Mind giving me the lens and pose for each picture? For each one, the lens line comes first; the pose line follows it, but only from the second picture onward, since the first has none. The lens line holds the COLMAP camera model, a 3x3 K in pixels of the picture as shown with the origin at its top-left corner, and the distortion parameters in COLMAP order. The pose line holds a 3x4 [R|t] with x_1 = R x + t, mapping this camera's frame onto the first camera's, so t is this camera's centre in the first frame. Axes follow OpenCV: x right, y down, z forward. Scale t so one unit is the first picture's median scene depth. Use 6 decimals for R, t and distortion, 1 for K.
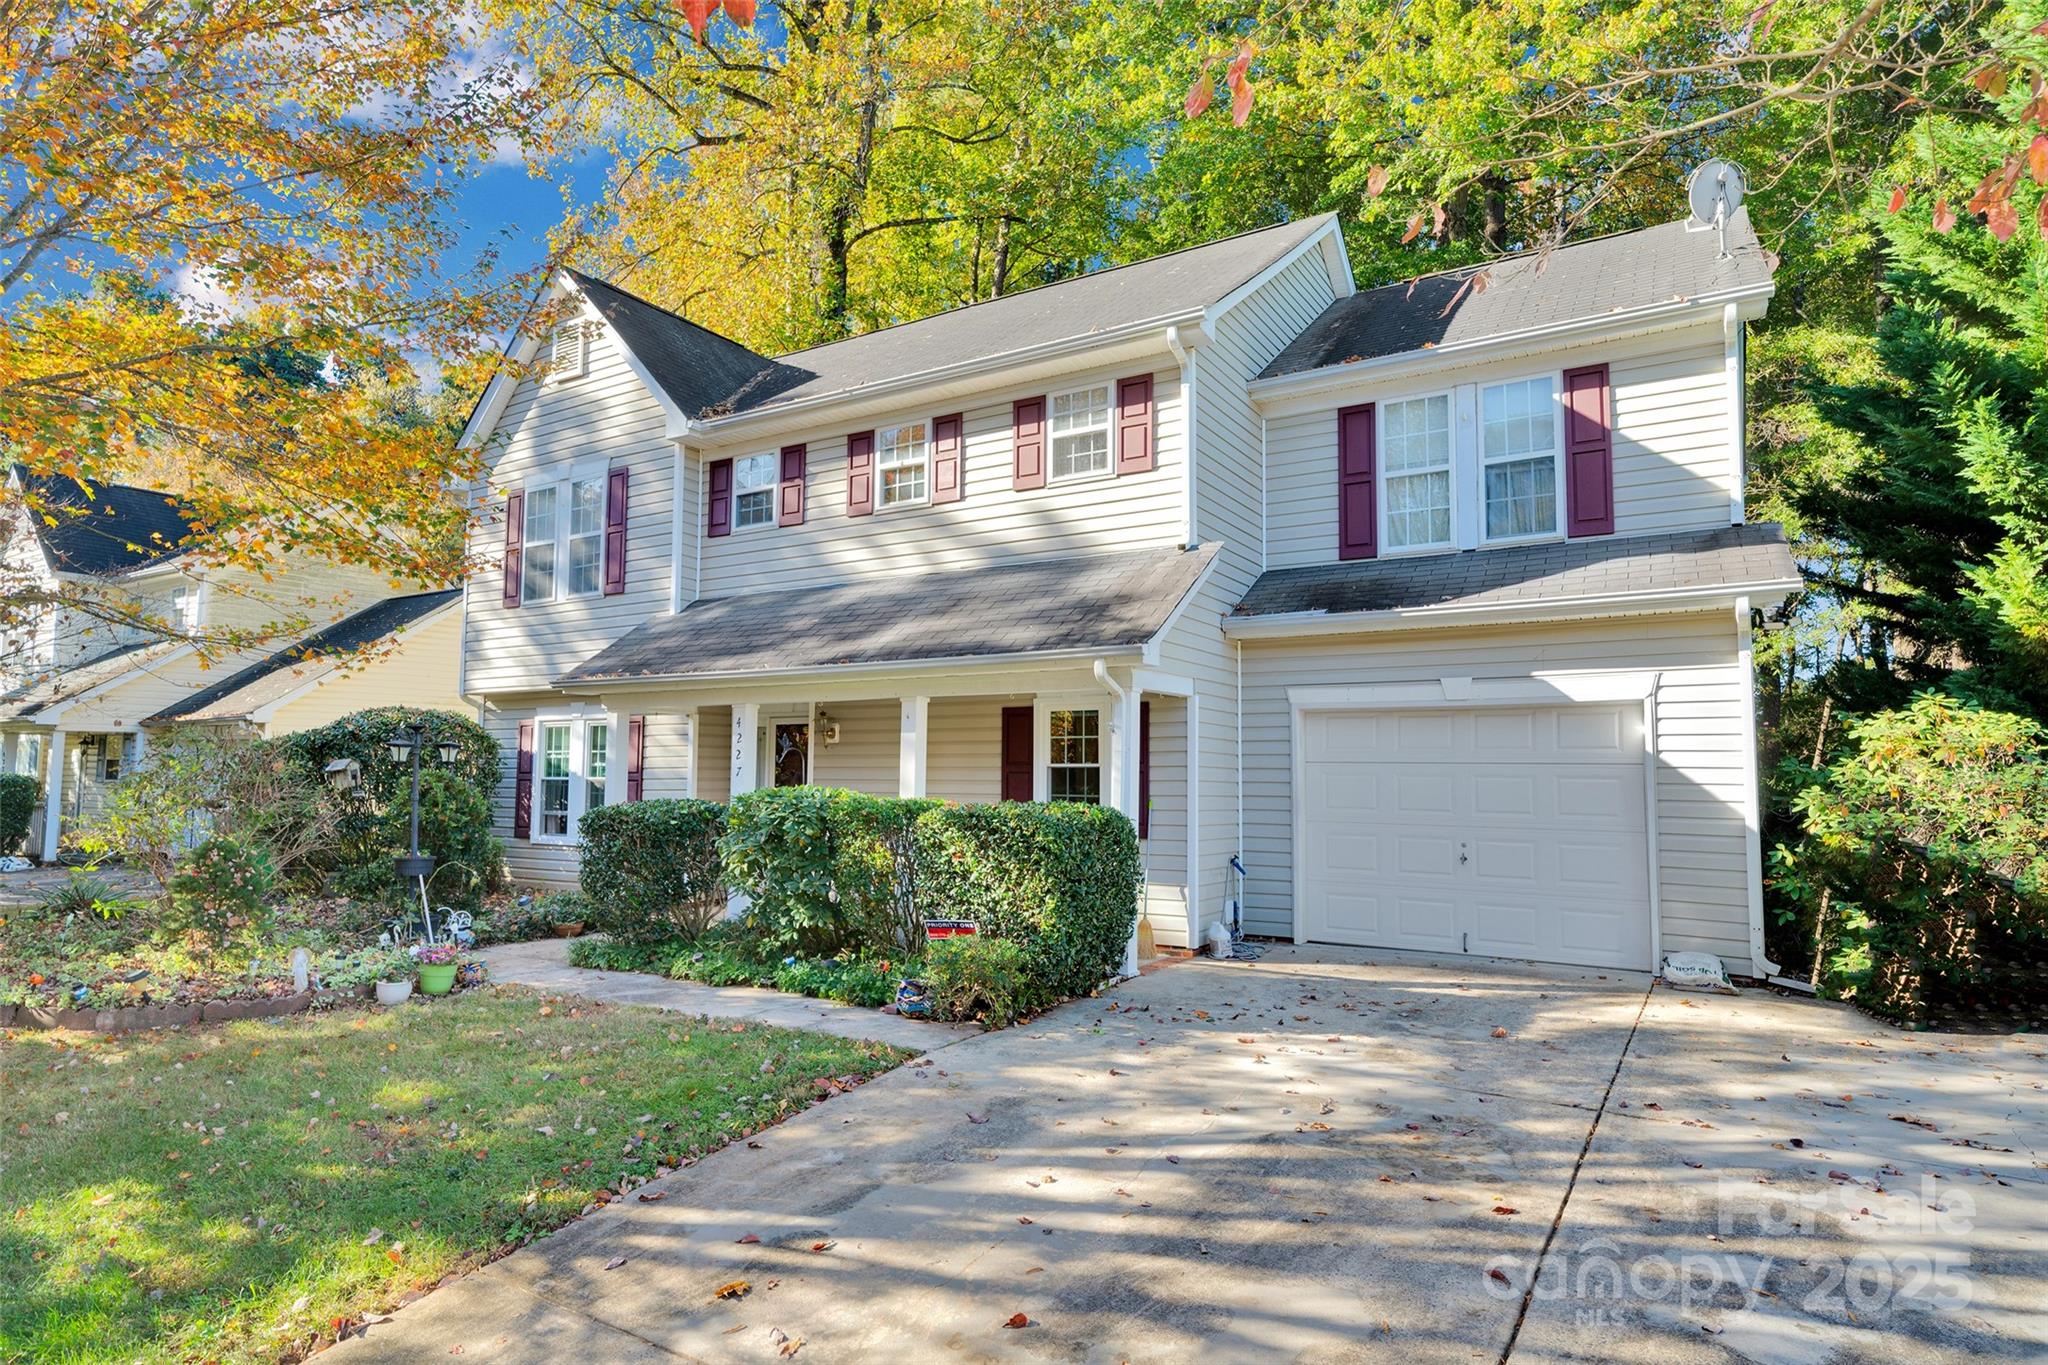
lens RADIAL K [[1109.3, 0, 1024.0], [0, 1109.3, 682.5], [0, 0, 1]] dist [0.003039, -0.000672]
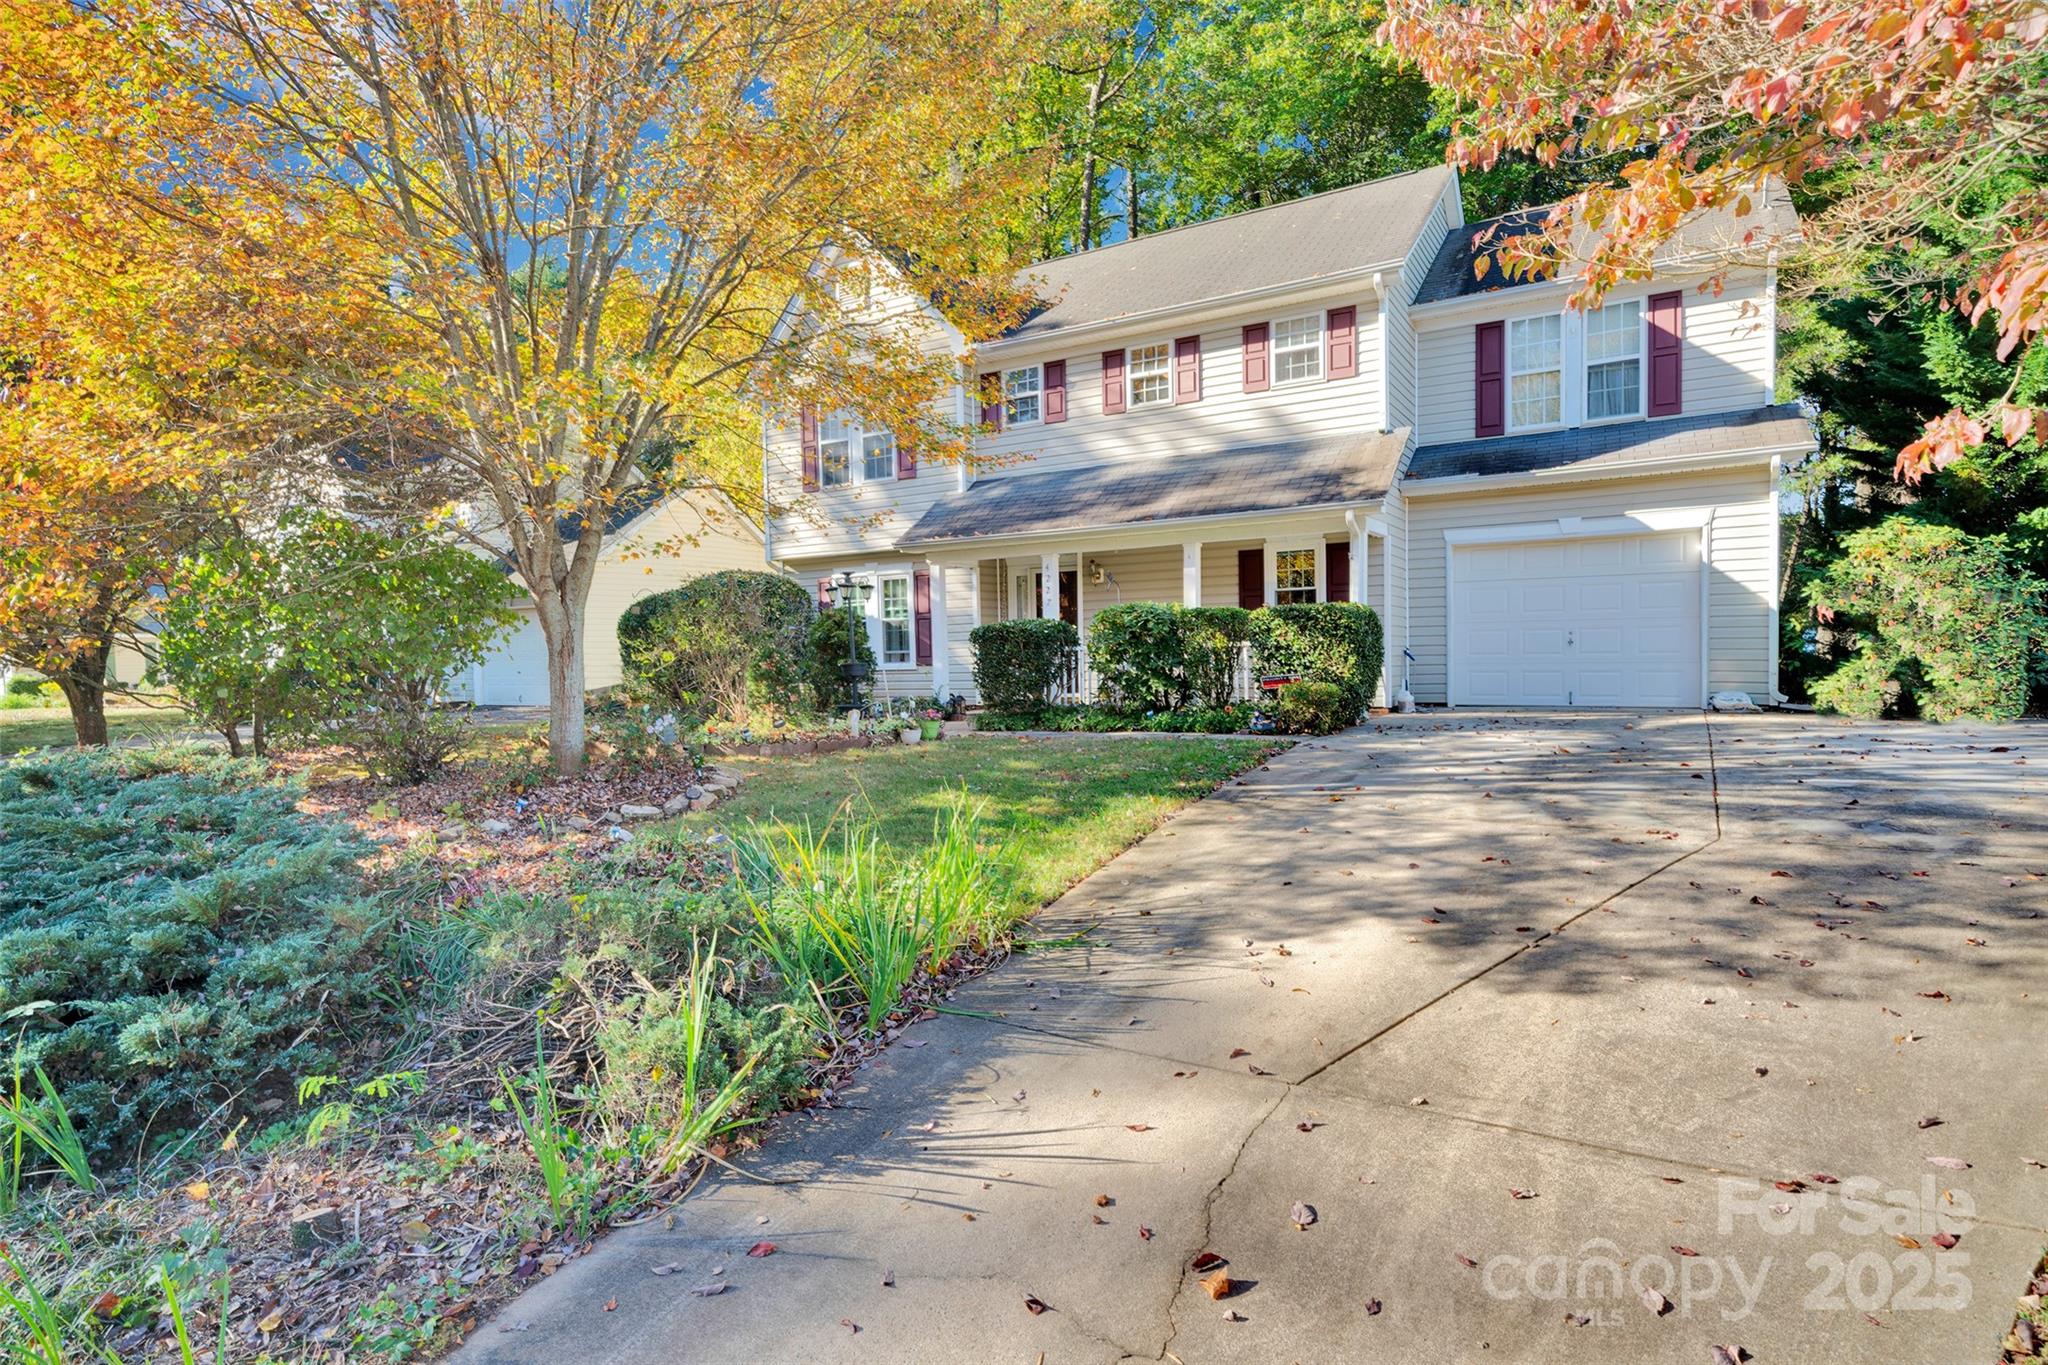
lens RADIAL K [[1044.6, 0, 1024.0], [0, 1044.6, 682.5], [0, 0, 1]] dist [-0.000930, 0.000500]
pose [[0.999483, -0.031182, 0.007835, -0.318347], [0.030054, 0.992689, 0.116897, 0.026344], [-0.011423, -0.116602, 0.993113, -0.349371]]
